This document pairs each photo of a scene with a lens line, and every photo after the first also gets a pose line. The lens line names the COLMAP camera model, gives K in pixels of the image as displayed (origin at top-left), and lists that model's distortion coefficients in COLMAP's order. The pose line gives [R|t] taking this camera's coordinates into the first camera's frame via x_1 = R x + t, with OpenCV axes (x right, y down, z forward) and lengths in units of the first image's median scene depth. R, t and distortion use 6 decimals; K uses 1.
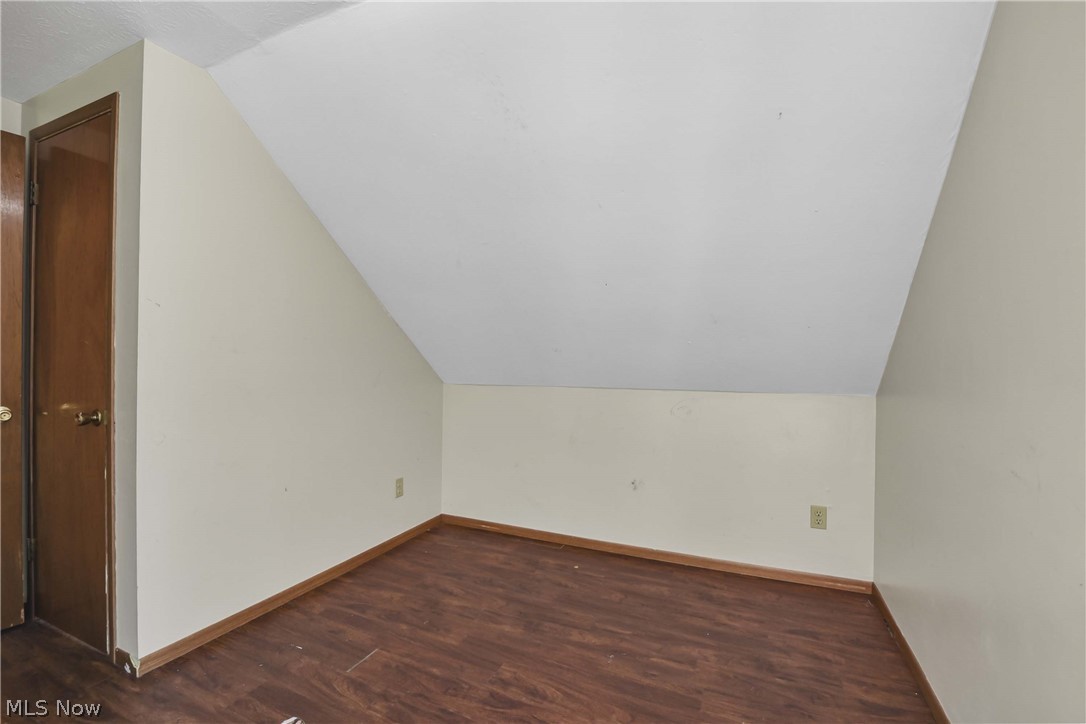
lens RADIAL K [[476.8, 0, 543.5], [0, 476.8, 362.2], [0, 0, 1]] dist [-0.009680, -0.003758]
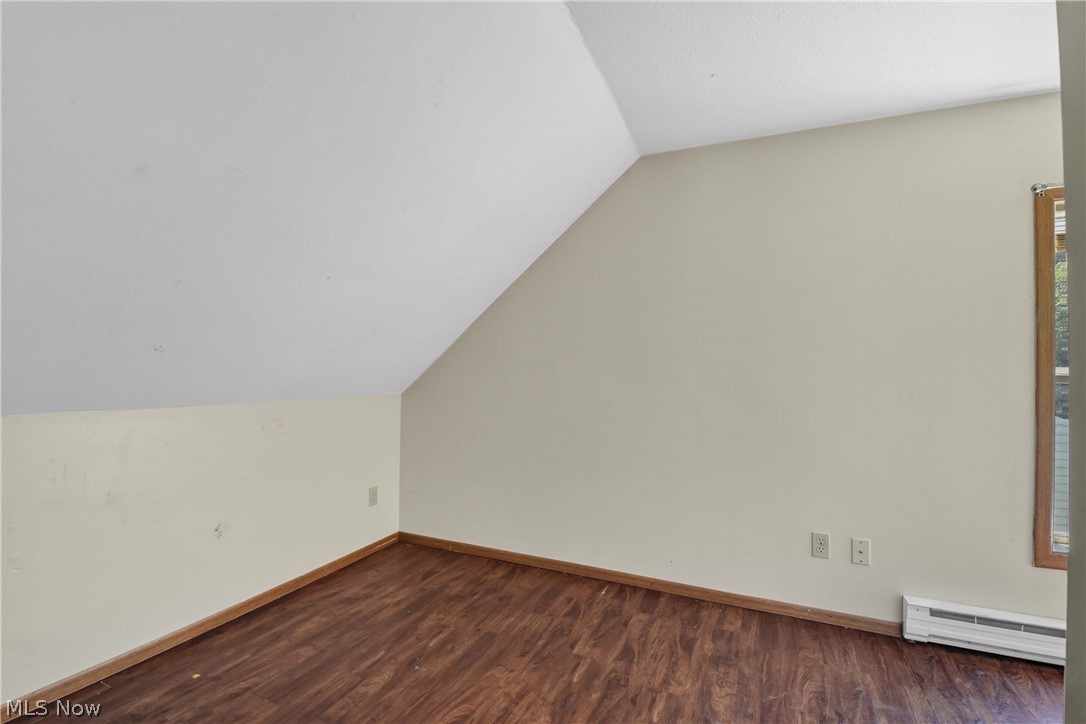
lens RADIAL K [[476.8, 0, 544.9], [0, 476.8, 367.1], [0, 0, 1]] dist [-0.009680, -0.003758]
pose [[0.001621, 0.003721, 0.999992, -0.746740], [-0.008851, 0.999954, -0.003707, -0.005554], [-0.999960, -0.008844, 0.001654, 0.648282]]
